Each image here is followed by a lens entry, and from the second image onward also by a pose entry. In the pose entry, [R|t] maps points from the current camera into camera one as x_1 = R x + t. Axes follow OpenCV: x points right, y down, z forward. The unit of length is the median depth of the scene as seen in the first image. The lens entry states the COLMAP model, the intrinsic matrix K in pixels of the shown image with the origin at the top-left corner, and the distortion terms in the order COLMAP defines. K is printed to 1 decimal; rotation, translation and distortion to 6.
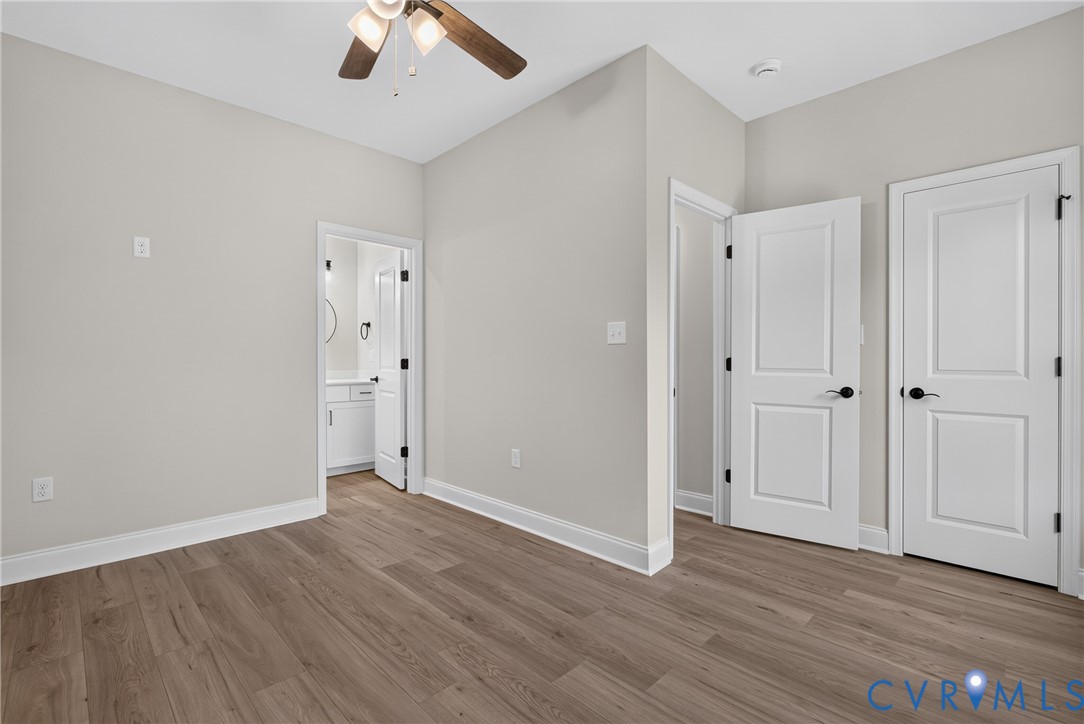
lens RADIAL K [[494.3, 0, 545.5], [0, 494.3, 360.2], [0, 0, 1]] dist [-0.001046, -0.000472]
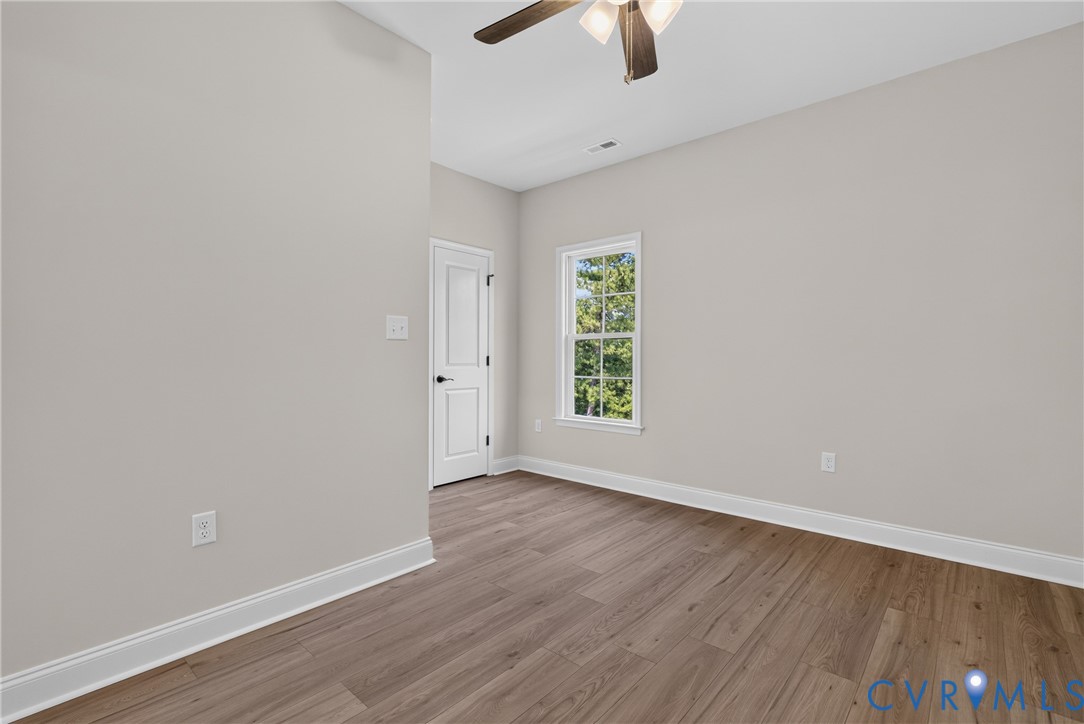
lens RADIAL K [[498.9, 0, 539.5], [0, 498.9, 365.8], [0, 0, 1]] dist [0.001437, -0.000084]
pose [[-0.072735, -0.015266, 0.997234, -0.940663], [0.001035, 0.999881, 0.015382, 0.002438], [-0.997351, 0.002151, -0.072710, 0.933796]]
